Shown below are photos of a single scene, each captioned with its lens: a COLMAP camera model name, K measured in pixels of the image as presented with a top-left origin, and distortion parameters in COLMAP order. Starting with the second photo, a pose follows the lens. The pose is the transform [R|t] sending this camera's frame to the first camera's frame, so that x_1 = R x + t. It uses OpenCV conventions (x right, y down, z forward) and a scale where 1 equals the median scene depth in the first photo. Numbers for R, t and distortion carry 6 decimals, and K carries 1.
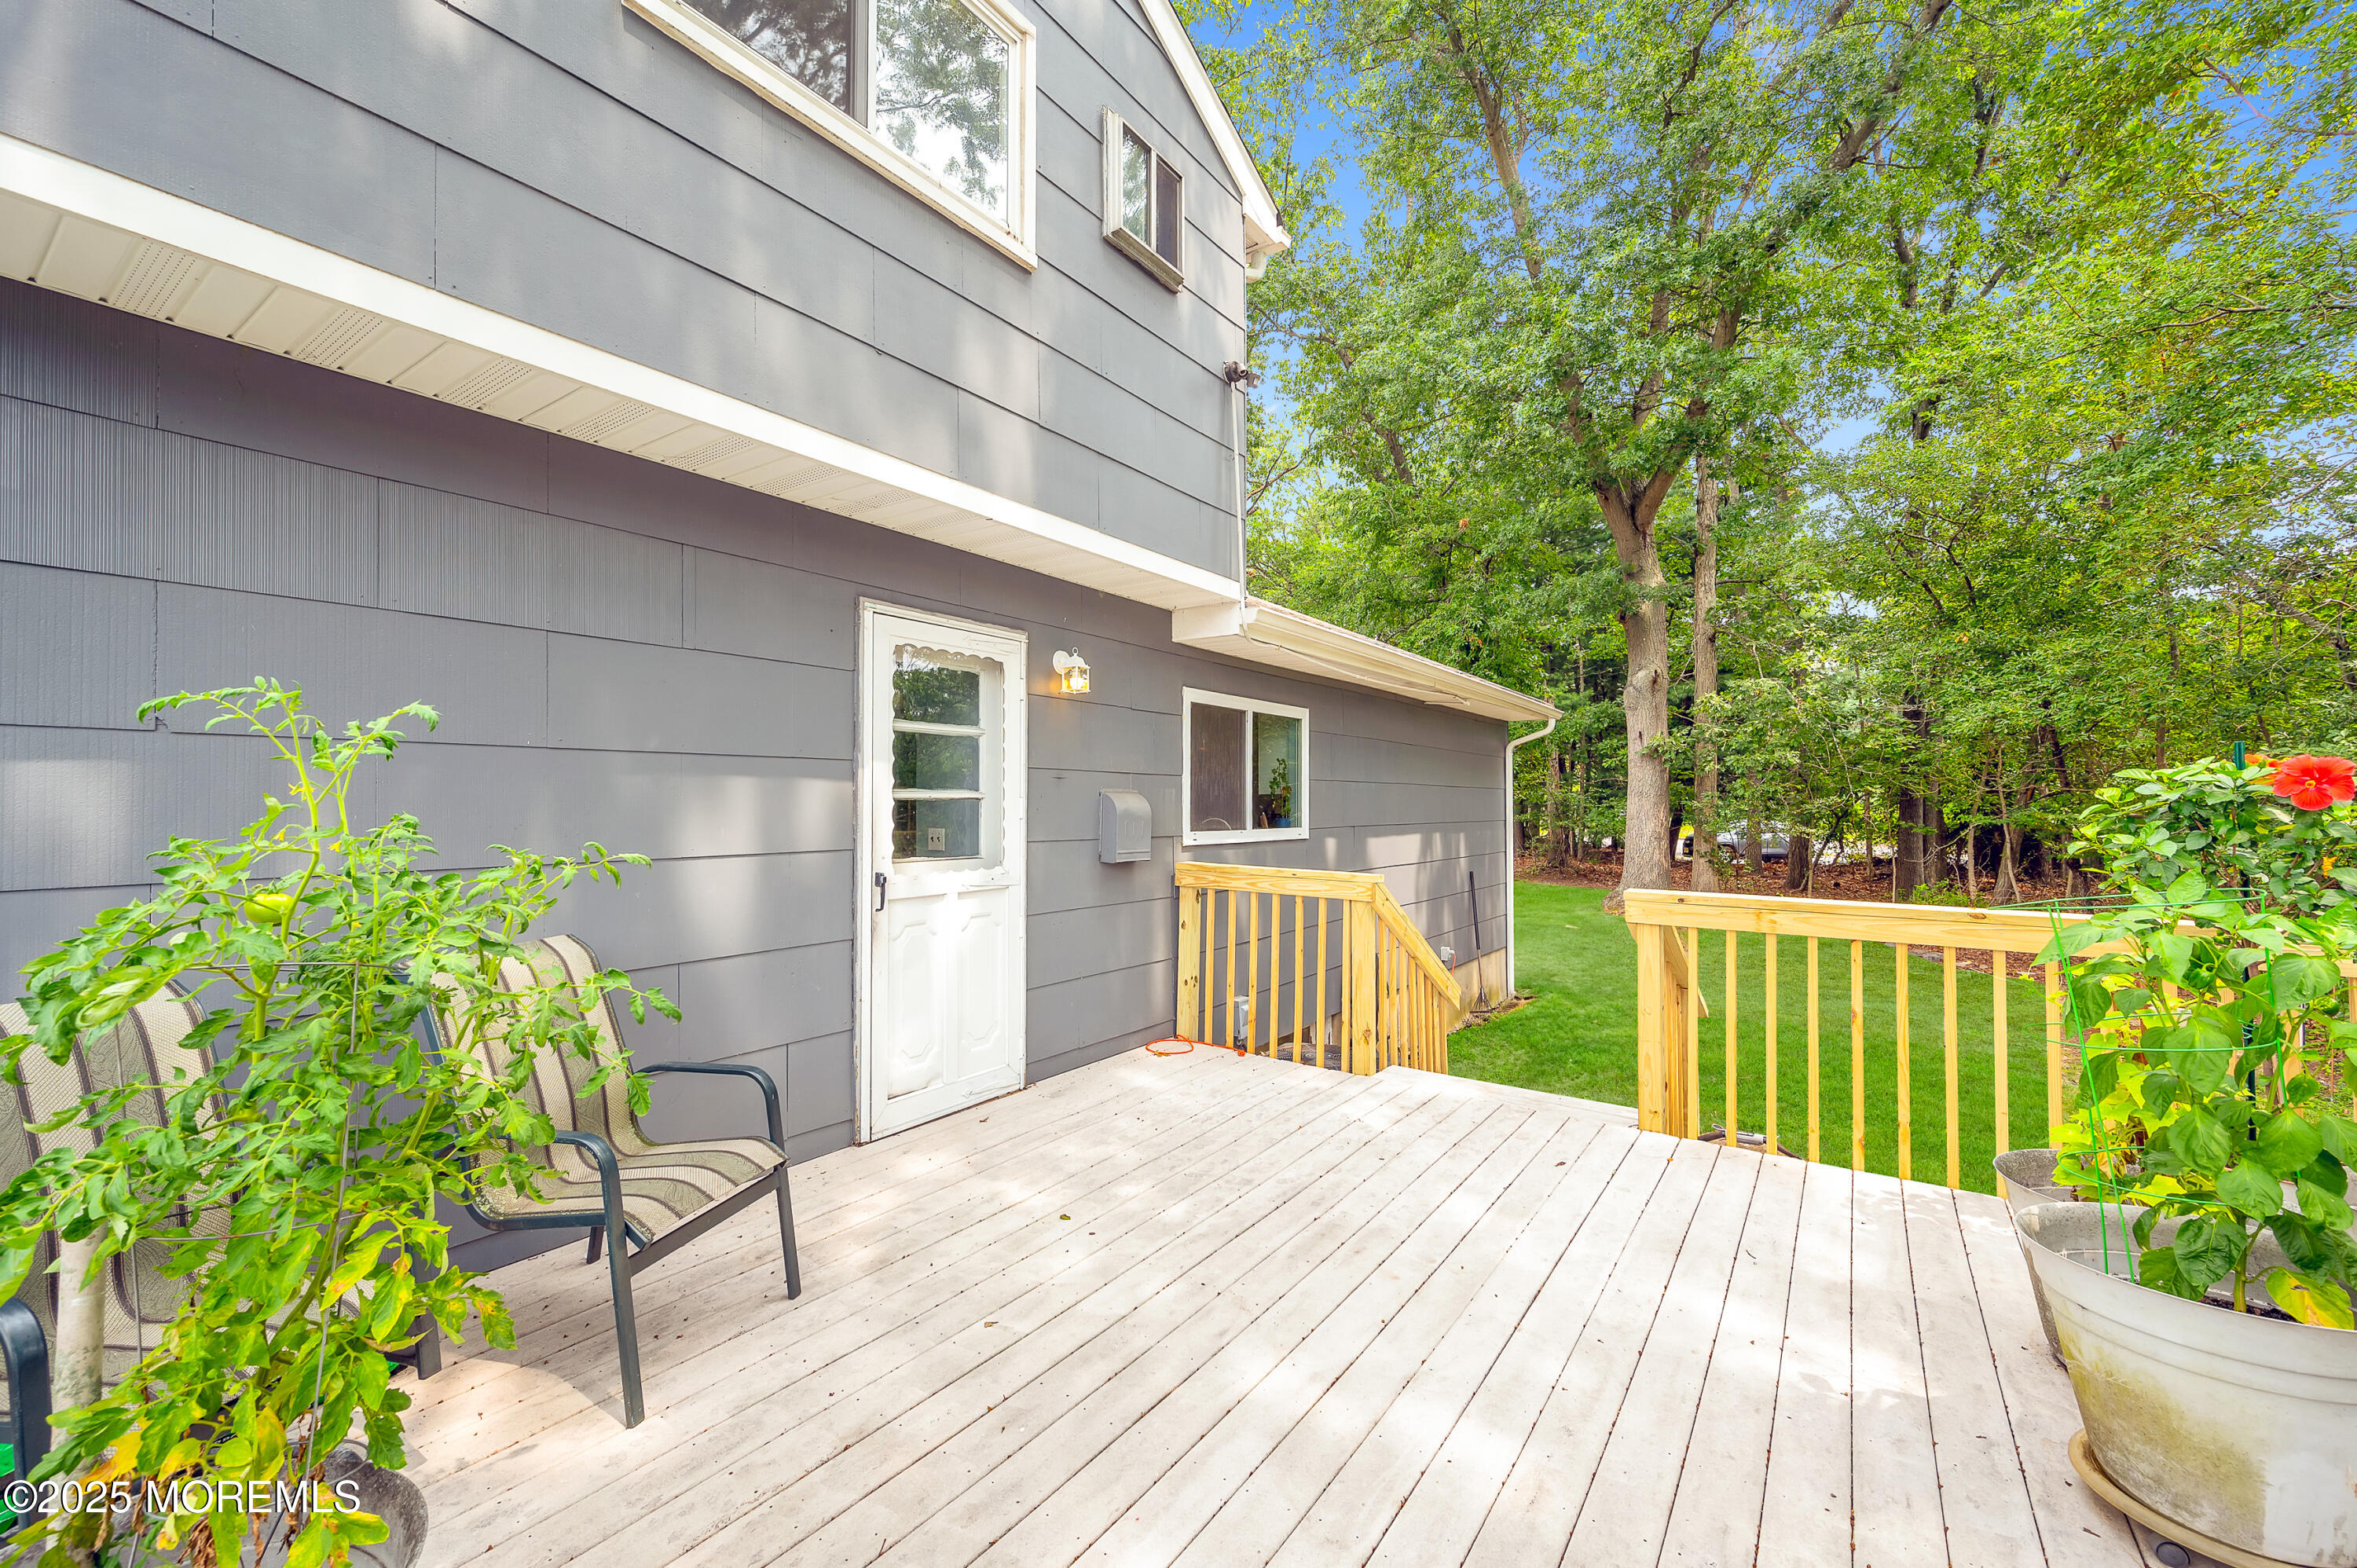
lens RADIAL K [[946.3, 0, 1163.3], [0, 946.3, 789.5], [0, 0, 1]] dist [0.000929, 0.000452]
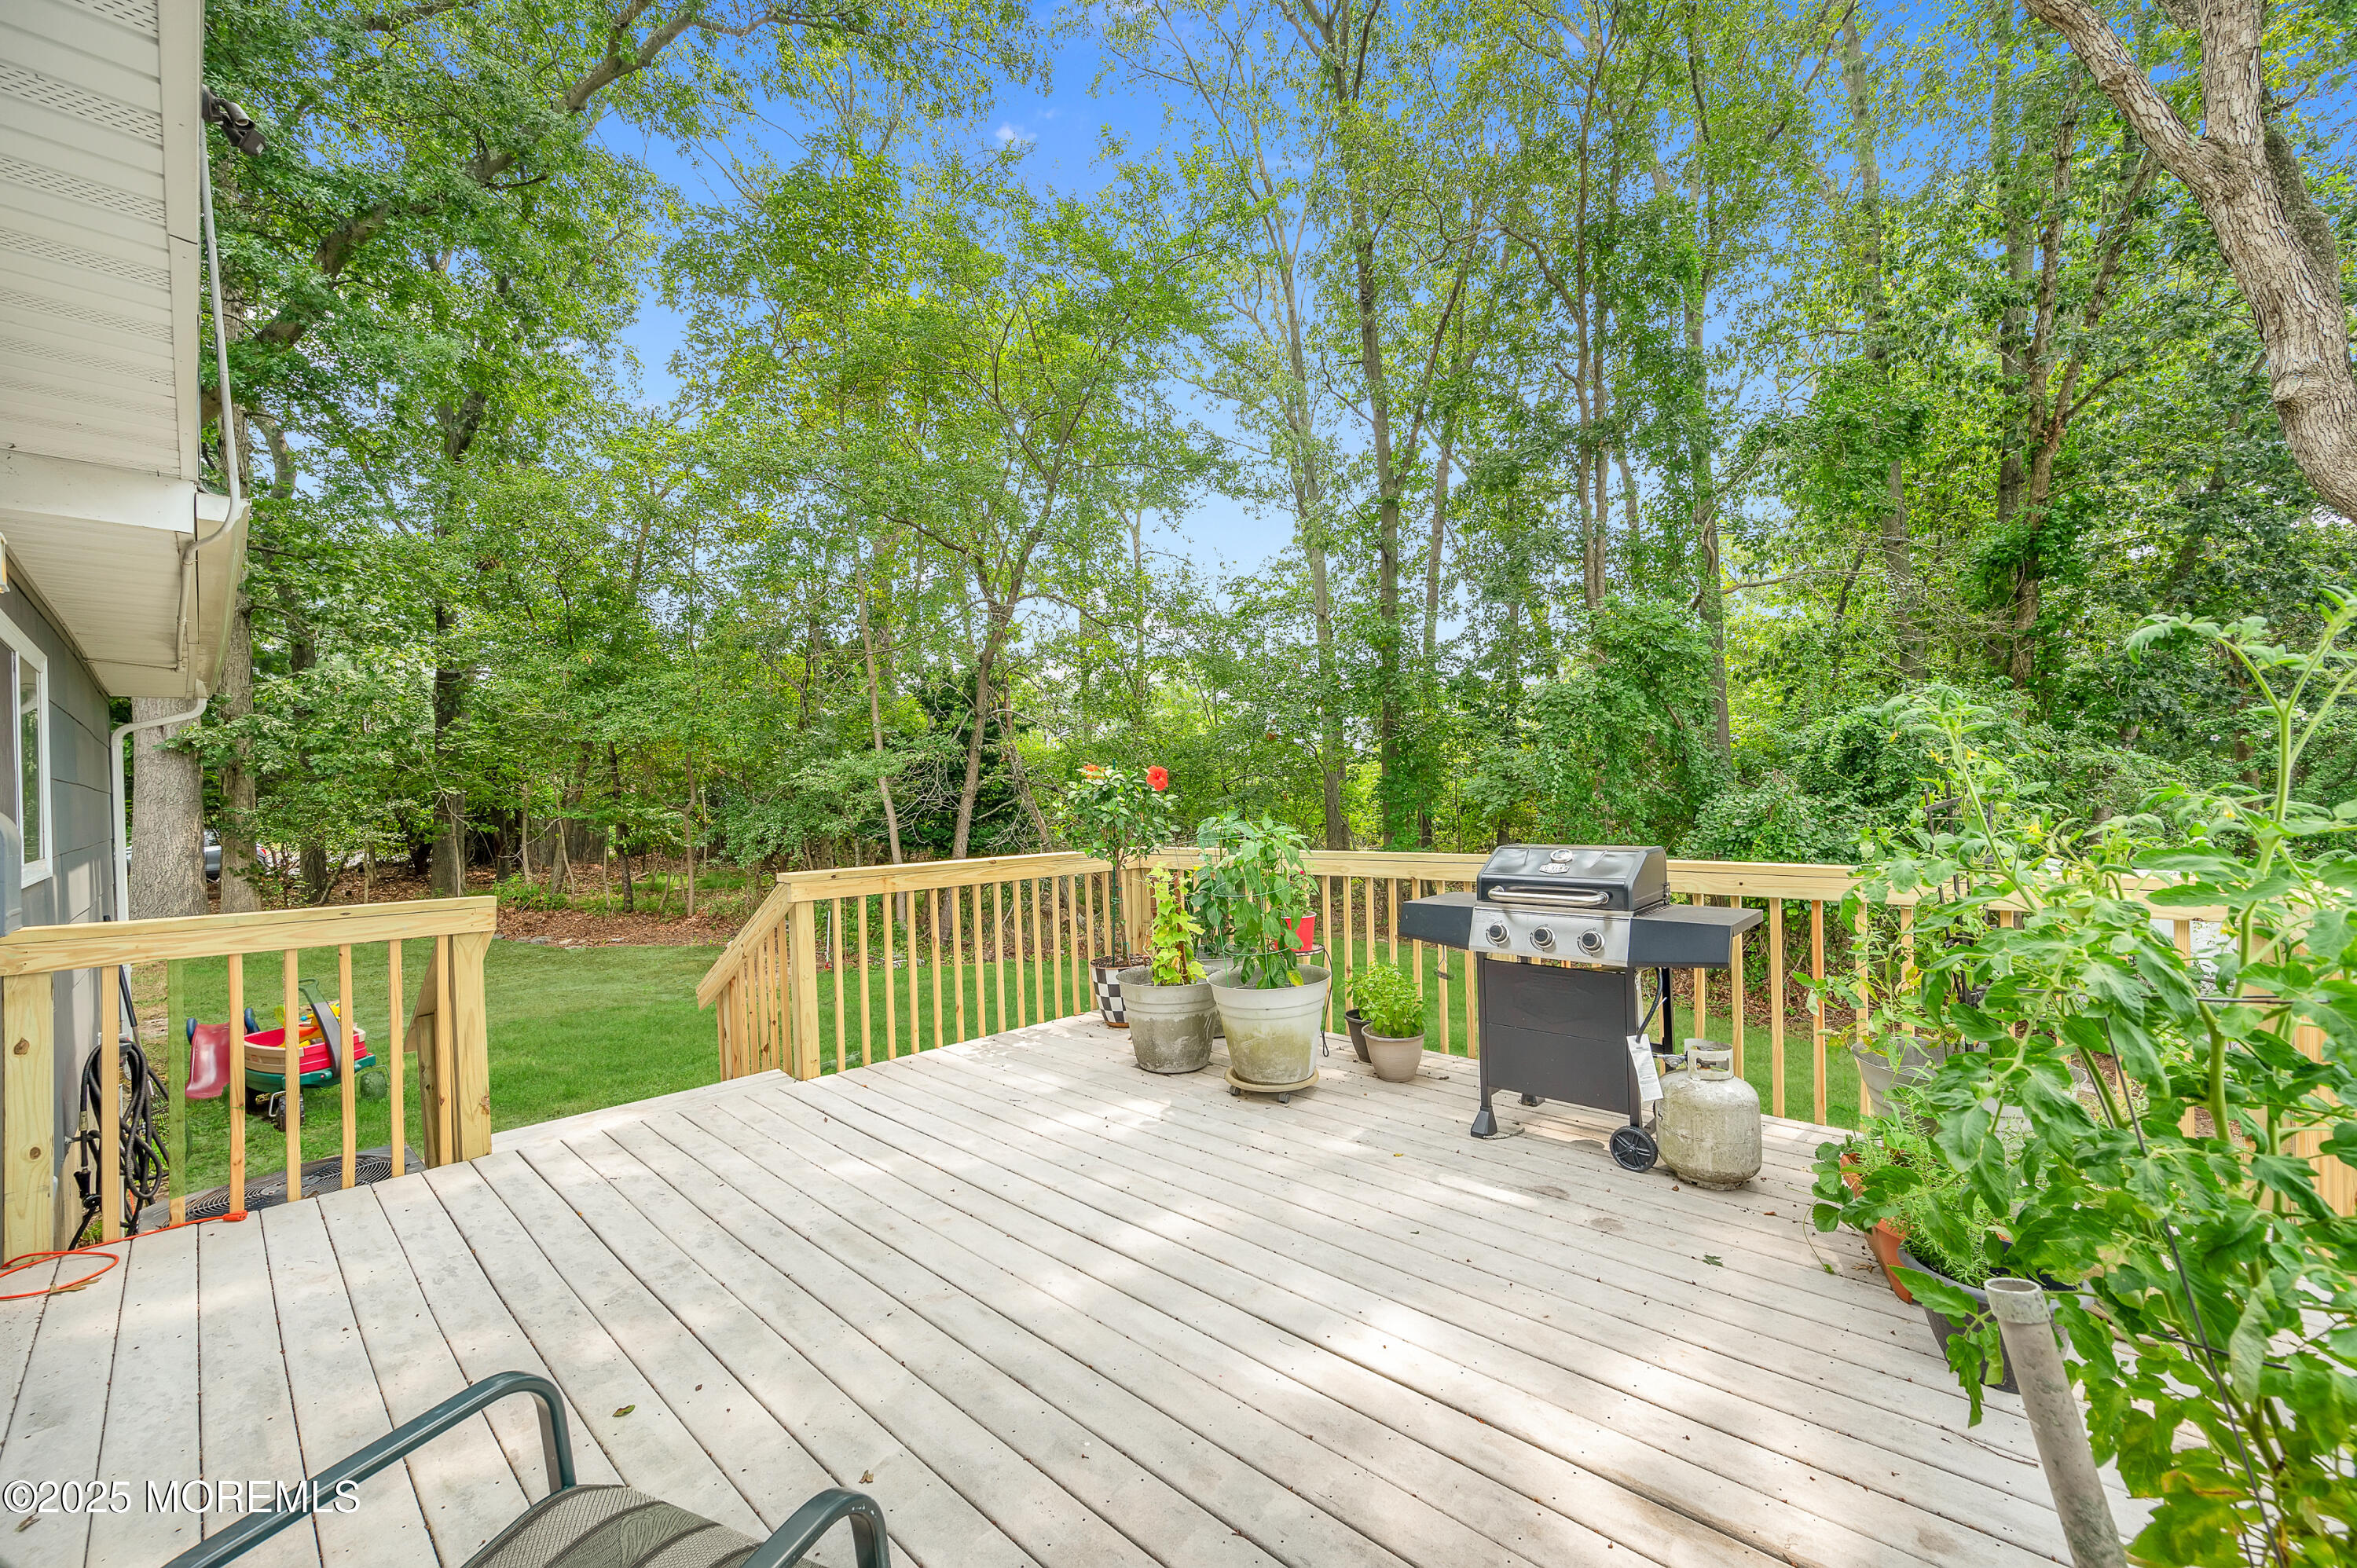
lens RADIAL K [[946.3, 0, 1153.3], [0, 946.3, 782.9], [0, 0, 1]] dist [0.000929, 0.000452]
pose [[0.146913, -0.003300, 0.989144, -0.595419], [0.007654, 0.999968, 0.002199, -0.001861], [-0.989120, 0.007247, 0.146934, 0.423088]]
